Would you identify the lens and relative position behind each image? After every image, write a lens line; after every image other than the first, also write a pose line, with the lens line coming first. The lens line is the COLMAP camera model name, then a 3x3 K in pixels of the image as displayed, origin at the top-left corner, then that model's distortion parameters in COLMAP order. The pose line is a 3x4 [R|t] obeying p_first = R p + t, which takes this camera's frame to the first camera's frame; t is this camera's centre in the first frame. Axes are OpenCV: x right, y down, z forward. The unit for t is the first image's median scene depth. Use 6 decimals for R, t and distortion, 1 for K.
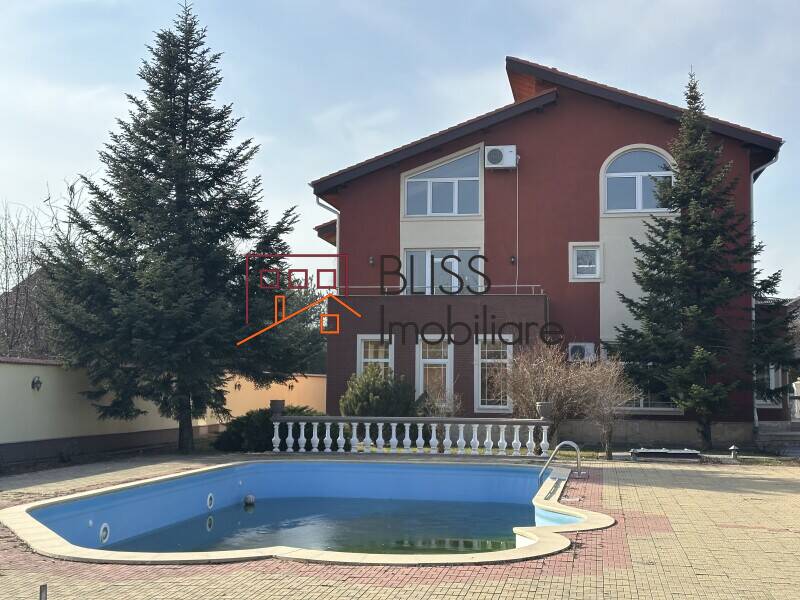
lens RADIAL K [[1123.5, 0, 400.4], [0, 1123.5, 299.6], [0, 0, 1]] dist [0.090767, 0.000000]
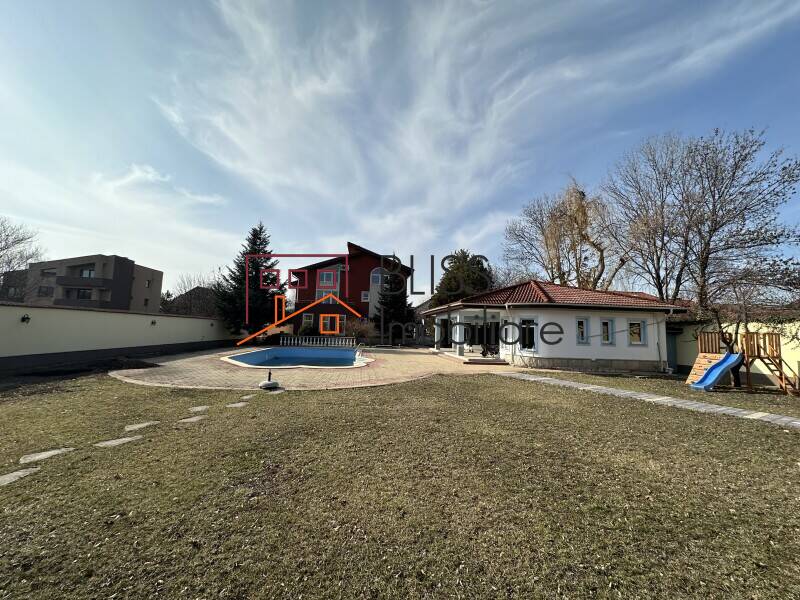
lens RADIAL K [[320.1, 0, 401.6], [0, 320.1, 301.0], [0, 0, 1]] dist [0.000605, -0.000758]
pose [[0.957954, 0.047982, 0.282883, -0.035114], [-0.046254, 0.998848, -0.012787, -0.013040], [-0.283170, -0.000835, 0.959069, -0.111575]]
